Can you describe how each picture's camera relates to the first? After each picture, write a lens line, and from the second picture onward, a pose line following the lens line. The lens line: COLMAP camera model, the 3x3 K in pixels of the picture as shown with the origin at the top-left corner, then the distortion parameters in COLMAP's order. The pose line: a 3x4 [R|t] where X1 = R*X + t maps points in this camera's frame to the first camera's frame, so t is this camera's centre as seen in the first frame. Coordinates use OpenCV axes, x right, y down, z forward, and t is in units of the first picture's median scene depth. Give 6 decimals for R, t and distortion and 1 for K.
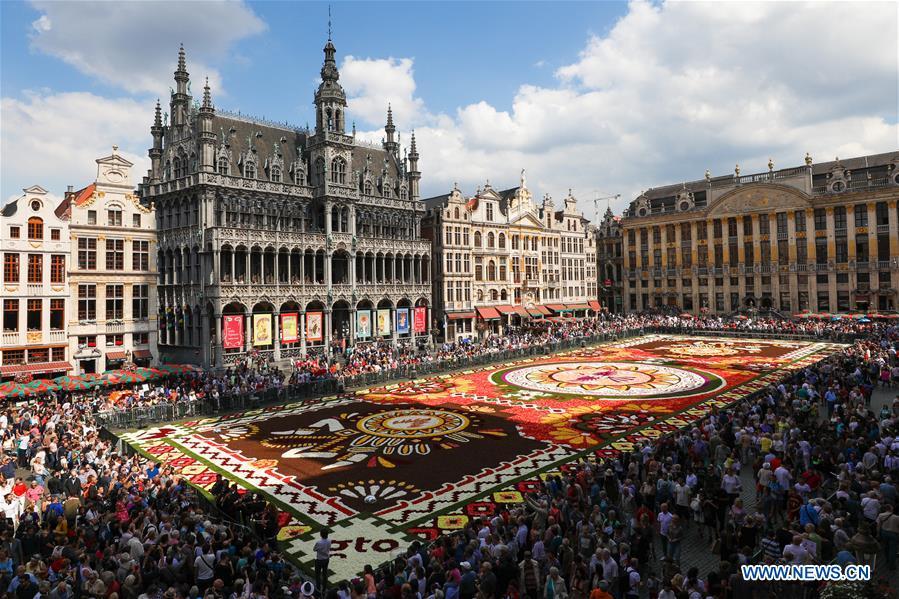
lens RADIAL K [[566.9, 0, 405.9], [0, 566.9, 275.9], [0, 0, 1]] dist [-0.049546, 0.021285]
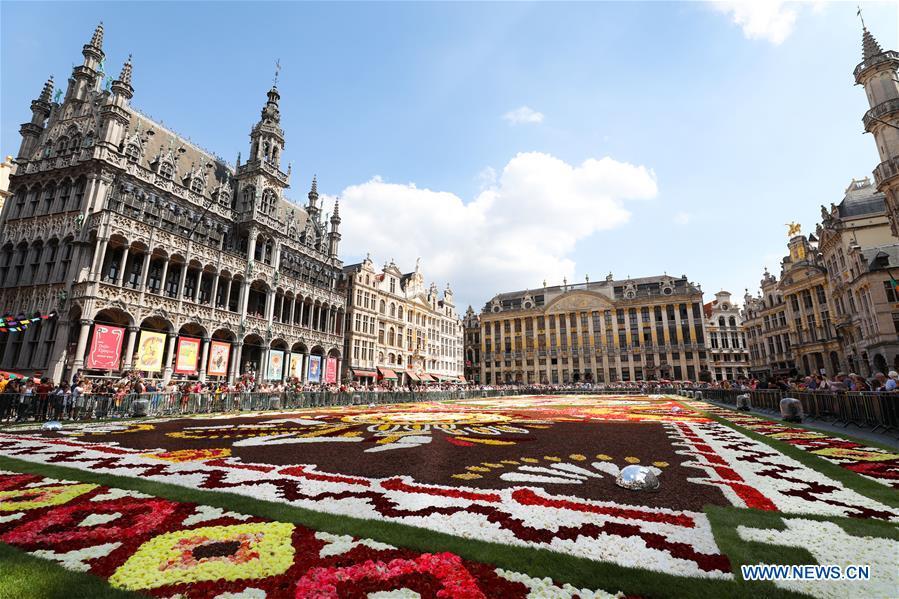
lens RADIAL K [[413.1, 0, 449.5], [0, 413.1, 299.5], [0, 0, 1]] dist [-0.045779, 0.016427]
pose [[0.915101, 0.113542, 0.386908, -0.087061], [-0.030360, 0.976214, -0.214674, 0.117300], [-0.402080, 0.184702, 0.896781, 0.273851]]
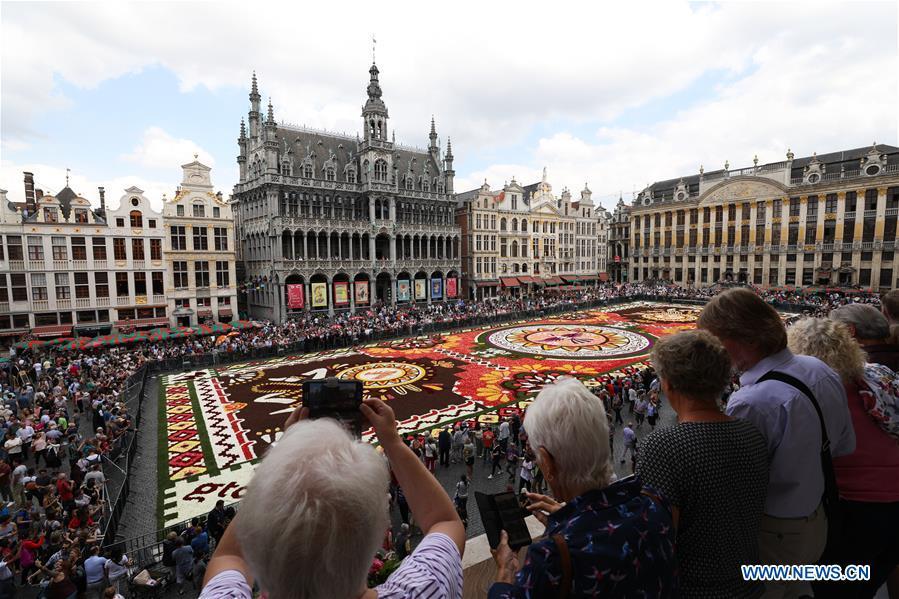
lens RADIAL K [[413.1, 0, 449.5], [0, 413.1, 299.5], [0, 0, 1]] dist [-0.045779, 0.016427]
pose [[0.994477, 0.015111, -0.103863, 0.134038], [-0.002678, 0.992913, 0.118815, -0.007986], [0.104923, -0.117880, 0.987469, 0.067846]]
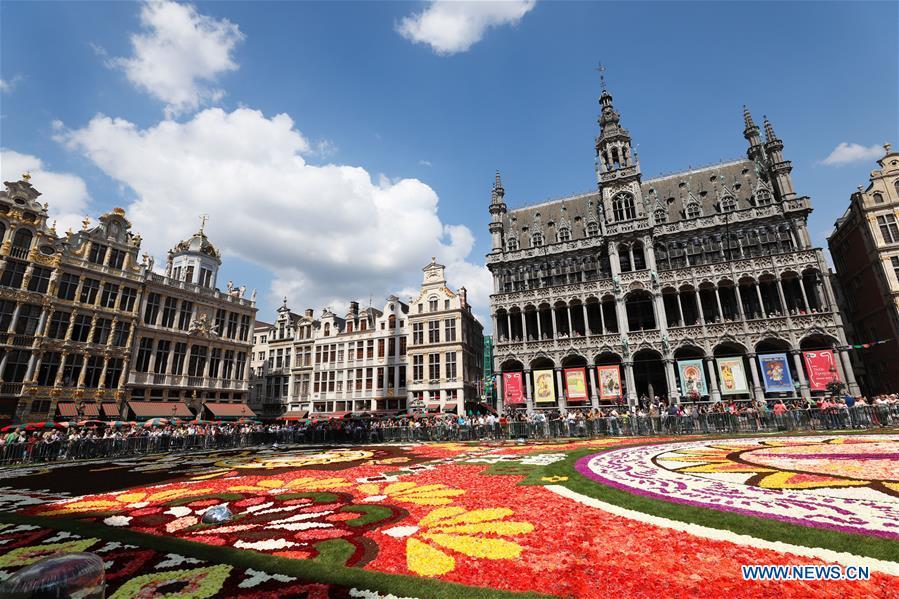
lens RADIAL K [[413.1, 0, 449.5], [0, 413.1, 299.5], [0, 0, 1]] dist [-0.045779, 0.016427]
pose [[0.373416, -0.242003, -0.895542, 0.324168], [0.044723, 0.968947, -0.243191, 0.102823], [0.926585, 0.050760, 0.372643, 0.503193]]
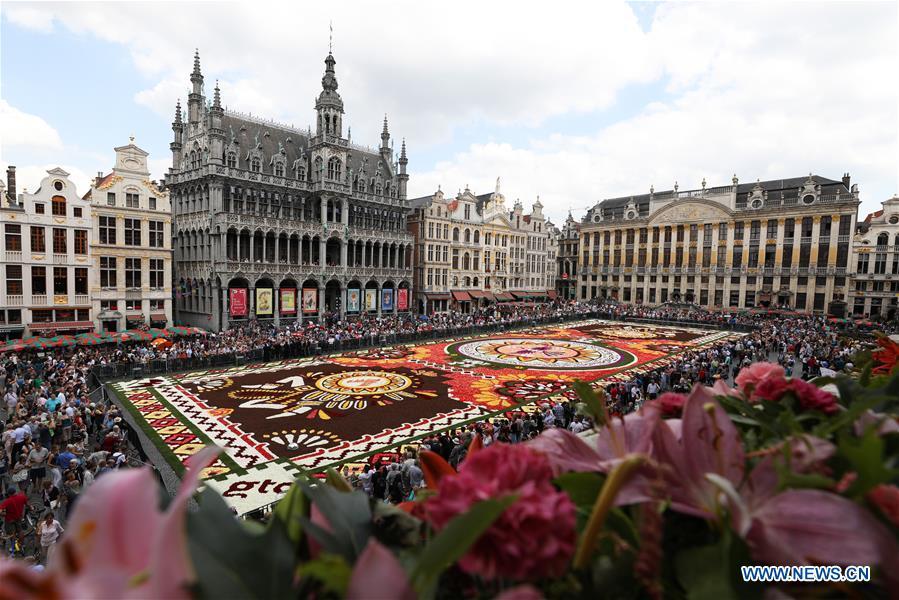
lens RADIAL K [[453.8, 0, 423.7], [0, 453.8, 313.1], [0, 0, 1]] dist [-0.049082, 0.020001]
pose [[0.998996, 0.040026, 0.020099, 0.058565], [-0.041890, 0.993793, 0.103057, 0.006494], [-0.015849, -0.103796, 0.994472, 0.035689]]
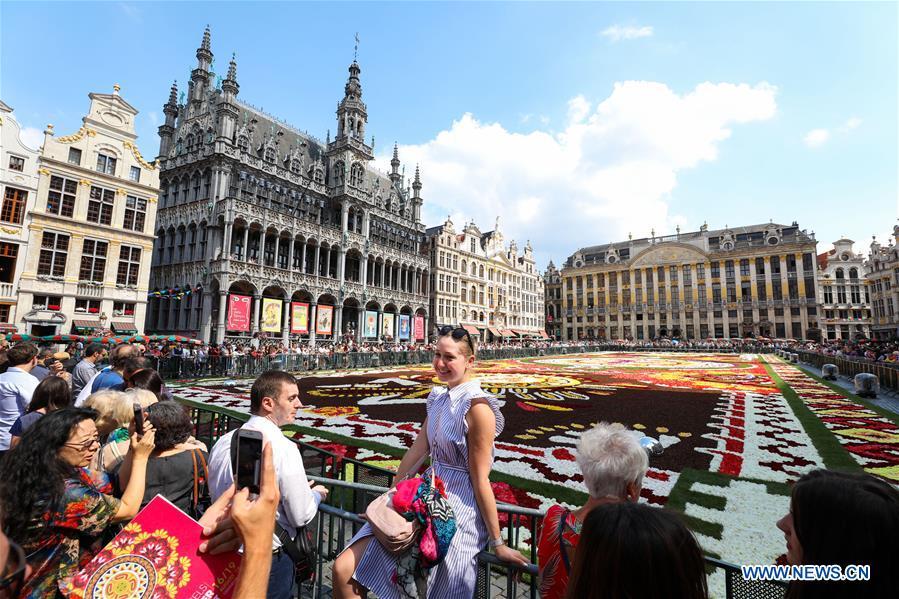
lens RADIAL K [[413.1, 0, 449.5], [0, 413.1, 299.5], [0, 0, 1]] dist [-0.045779, 0.016427]
pose [[0.975885, 0.059700, 0.209962, -0.096790], [-0.040823, 0.994818, -0.093121, 0.106121], [-0.214433, 0.082304, 0.973265, 0.237398]]
